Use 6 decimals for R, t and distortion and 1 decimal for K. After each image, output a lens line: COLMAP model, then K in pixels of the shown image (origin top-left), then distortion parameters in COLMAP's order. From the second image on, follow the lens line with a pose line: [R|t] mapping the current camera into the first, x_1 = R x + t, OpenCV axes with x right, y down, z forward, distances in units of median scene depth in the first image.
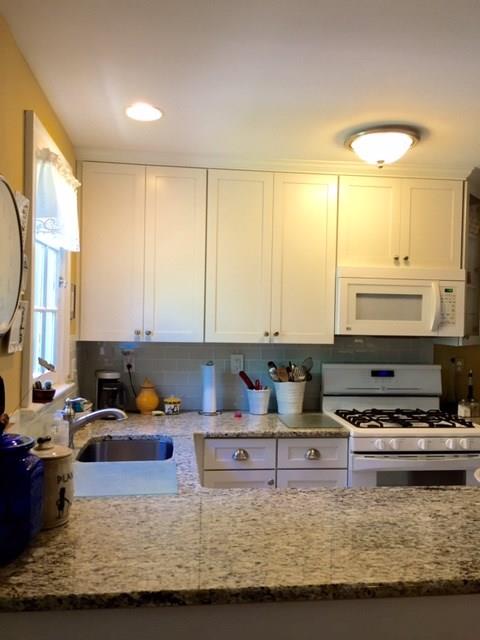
lens RADIAL K [[545.8, 0, 239.7], [0, 545.8, 323.2], [0, 0, 1]] dist [0.041929, -0.011964]
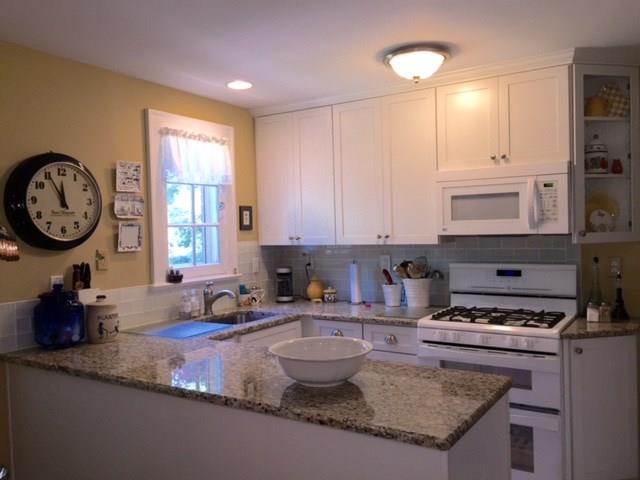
lens RADIAL K [[545.8, 0, 317.8], [0, 545.8, 239.0], [0, 0, 1]] dist [0.041929, -0.011964]
pose [[0.771857, -0.025700, -0.635276, 0.674534], [0.035311, 0.999373, 0.002473, 0.016717], [0.634815, -0.024341, 0.772281, 0.012878]]
